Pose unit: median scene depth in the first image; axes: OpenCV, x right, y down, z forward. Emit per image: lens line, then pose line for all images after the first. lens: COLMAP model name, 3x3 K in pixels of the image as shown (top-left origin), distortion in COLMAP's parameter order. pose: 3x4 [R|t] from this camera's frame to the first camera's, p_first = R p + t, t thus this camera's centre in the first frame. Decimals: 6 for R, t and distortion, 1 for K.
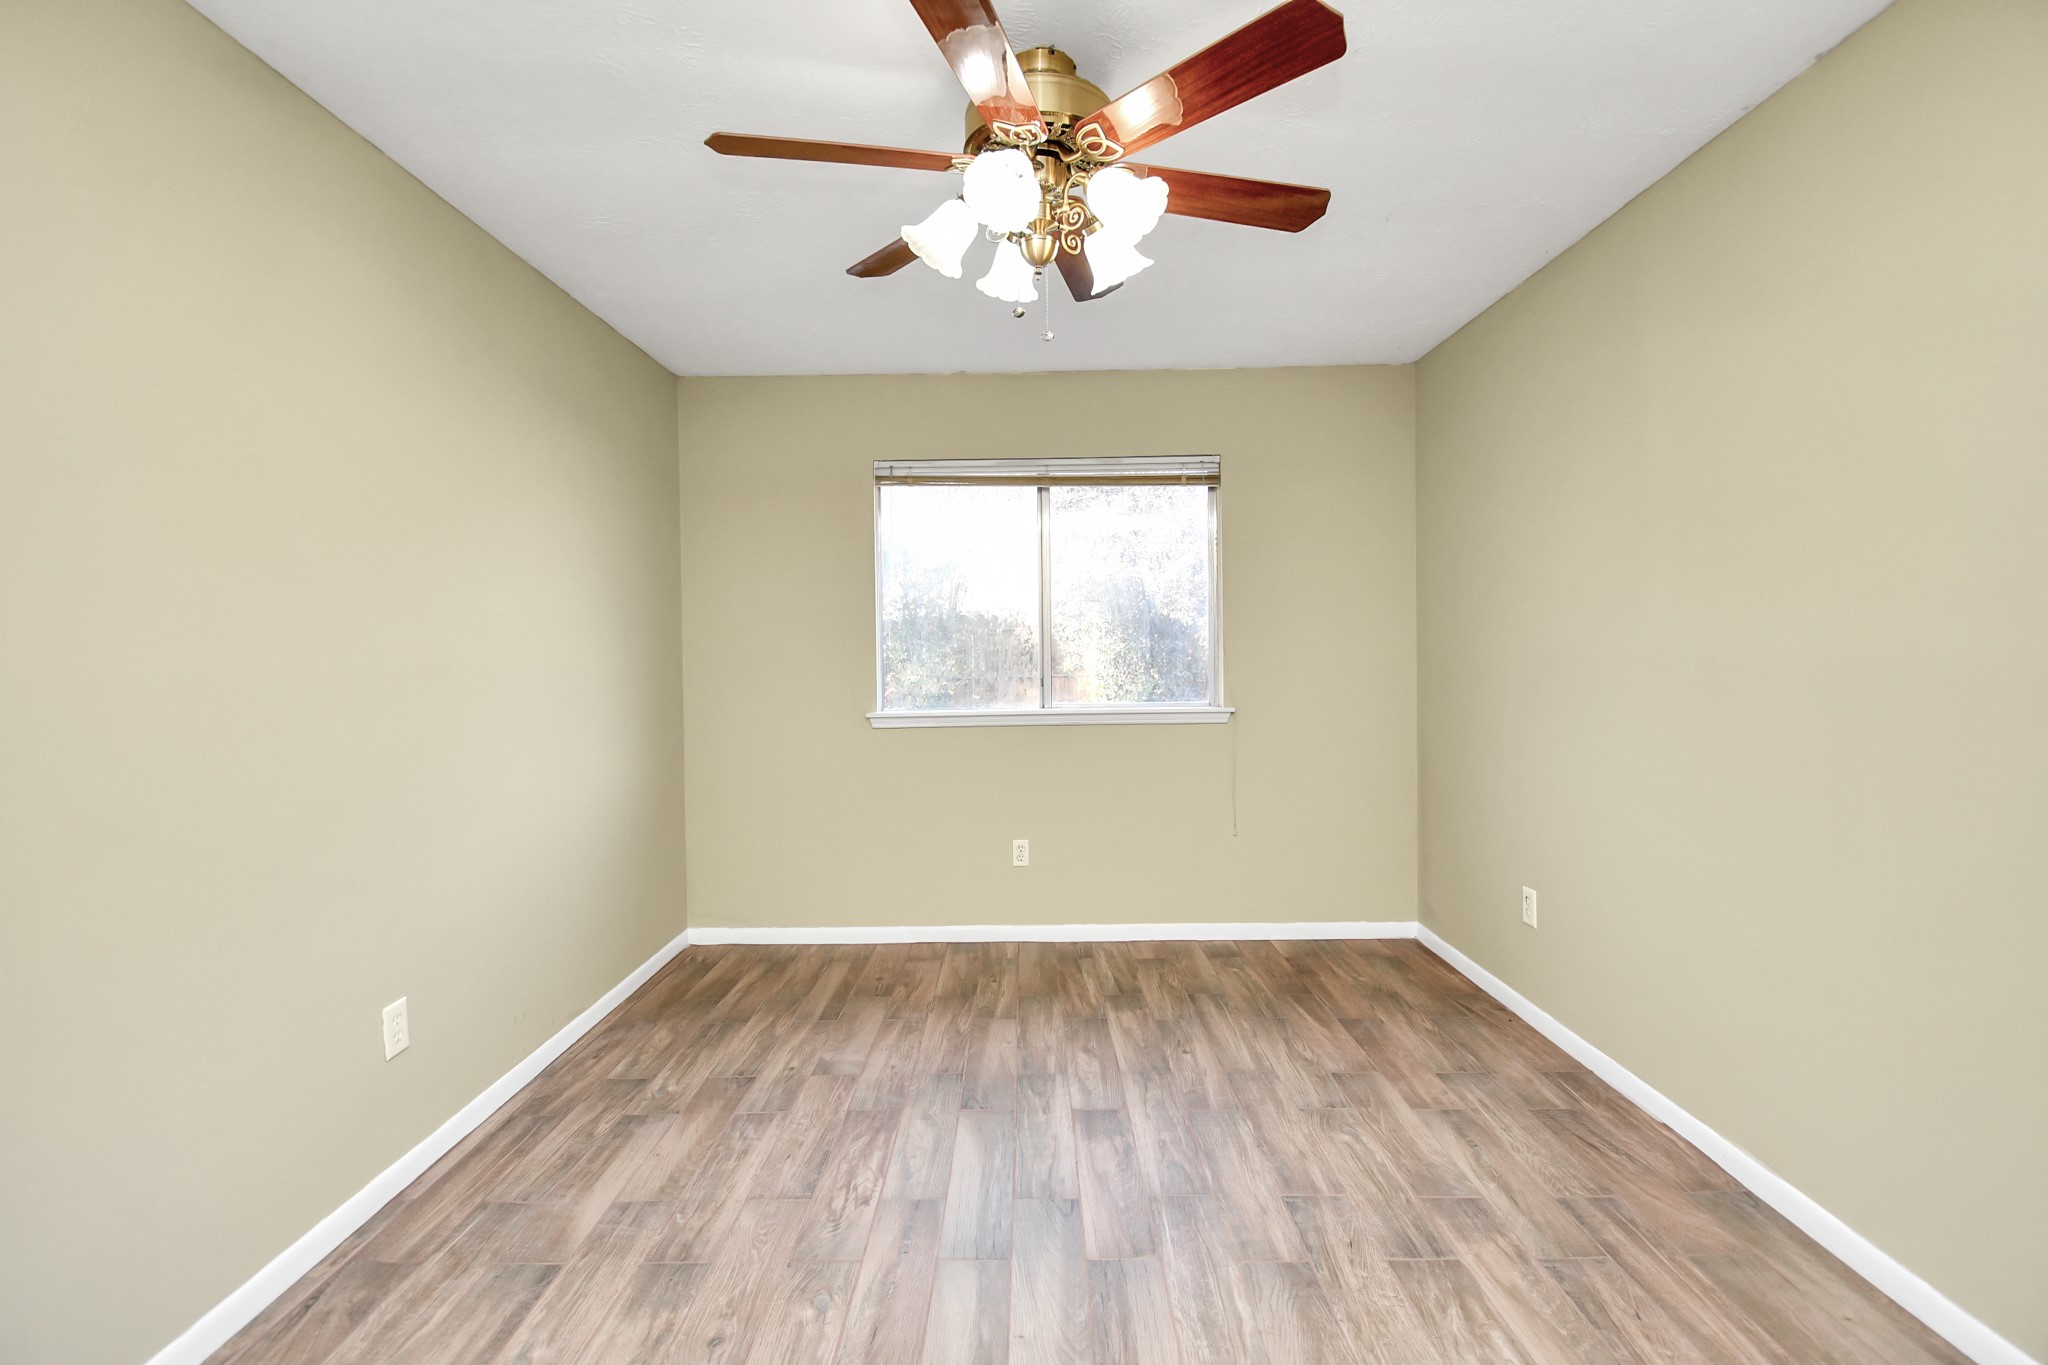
lens RADIAL K [[901.7, 0, 1018.5], [0, 901.7, 670.5], [0, 0, 1]] dist [0.001481, -0.014091]
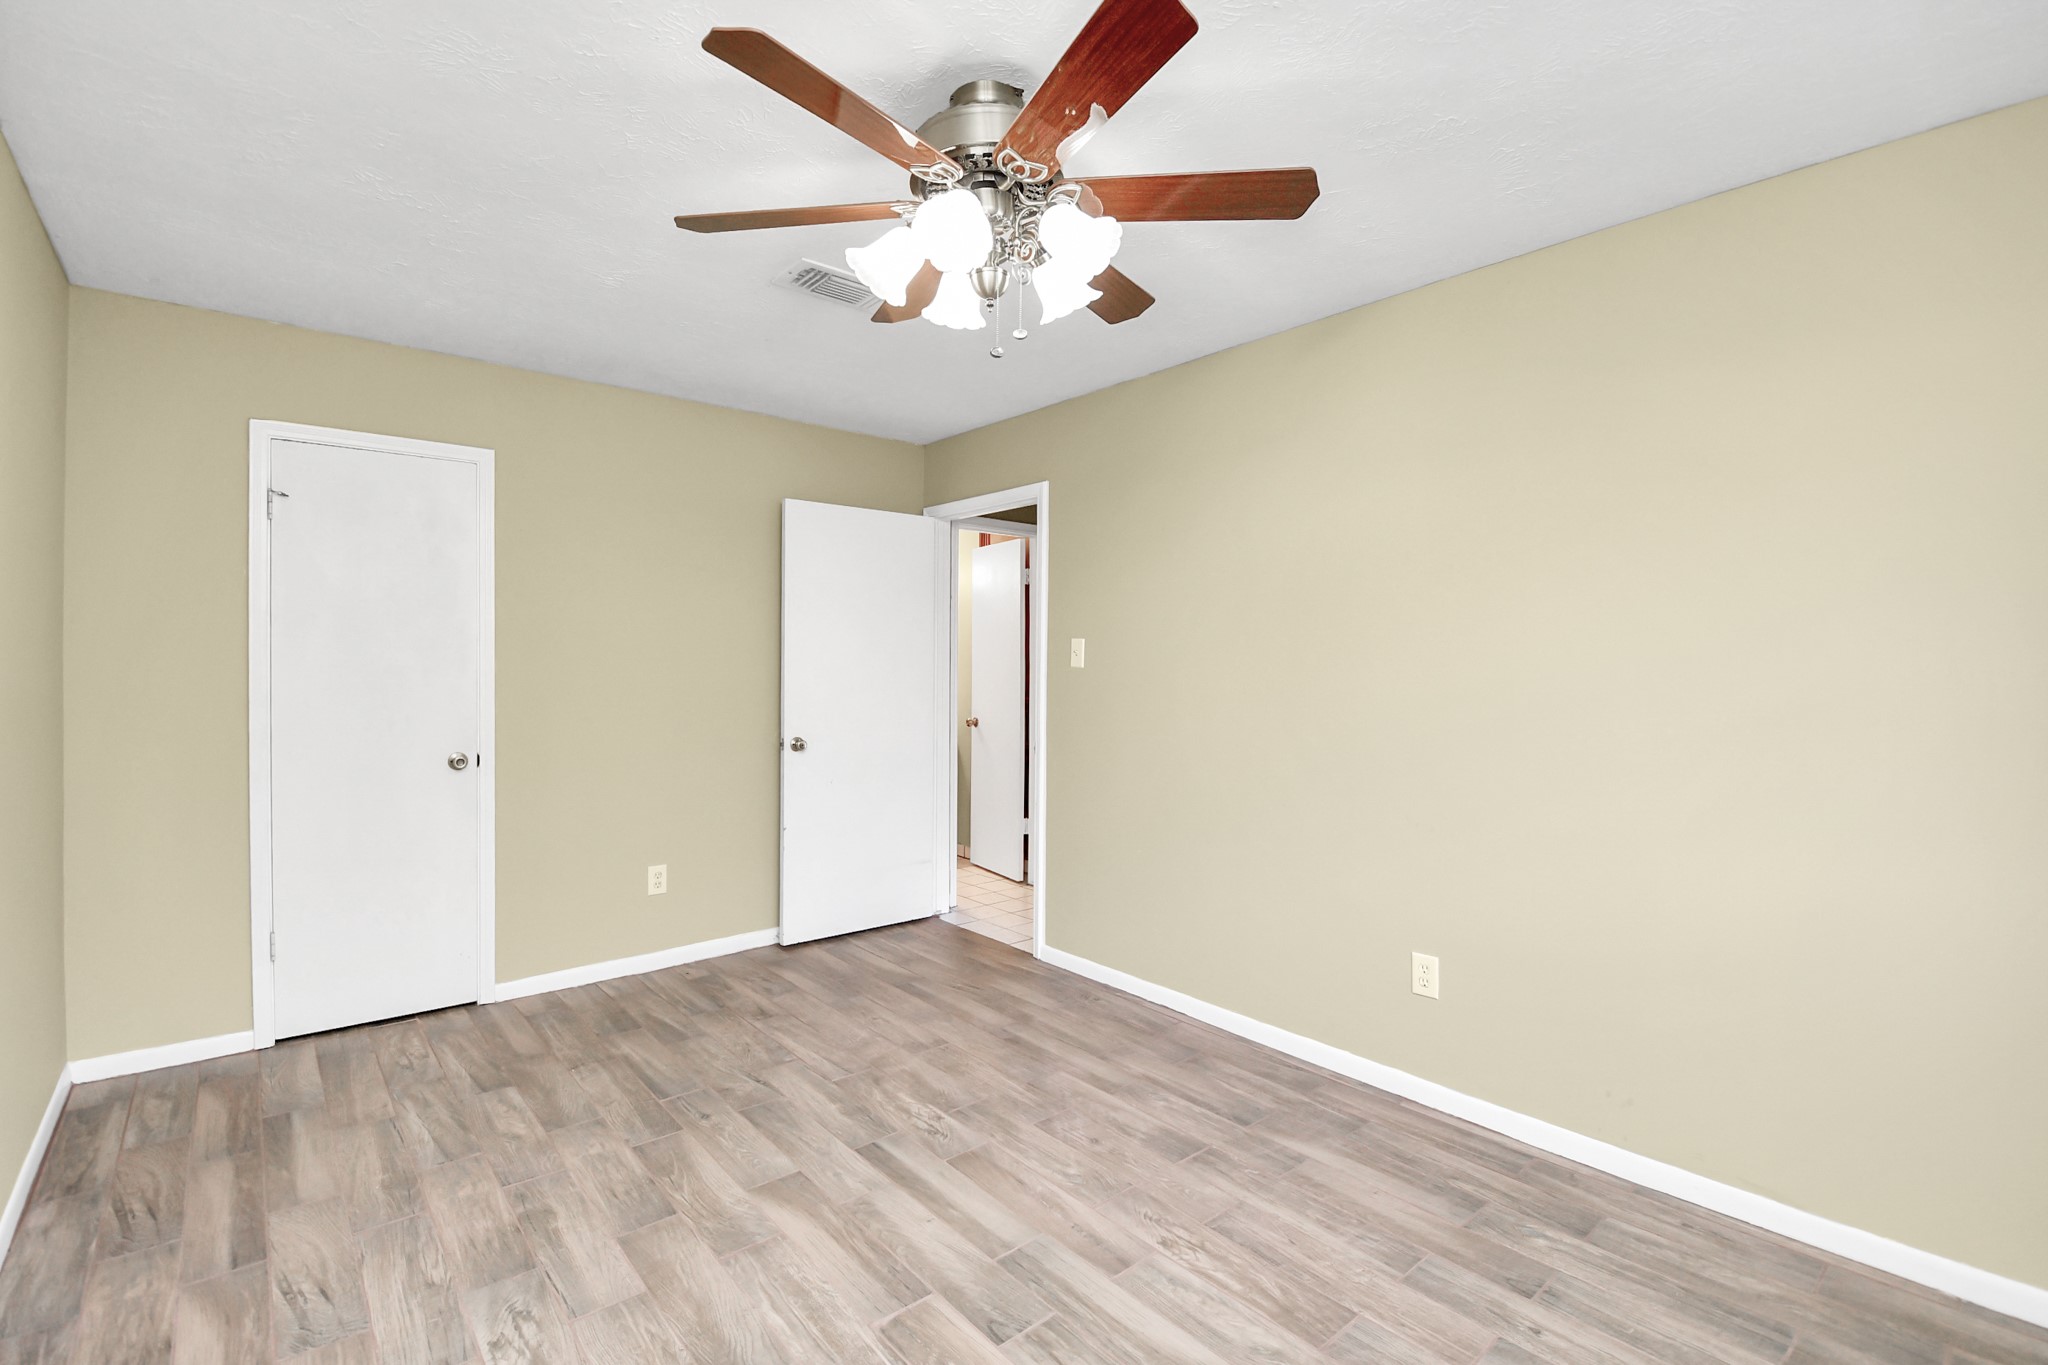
lens RADIAL K [[901.7, 0, 1018.5], [0, 901.7, 670.5], [0, 0, 1]] dist [0.001481, -0.014091]
pose [[-0.752019, 0.011230, -0.659046, 0.630220], [-0.010142, 0.999539, 0.028605, -0.071201], [0.659063, 0.028195, -0.751559, 1.712509]]
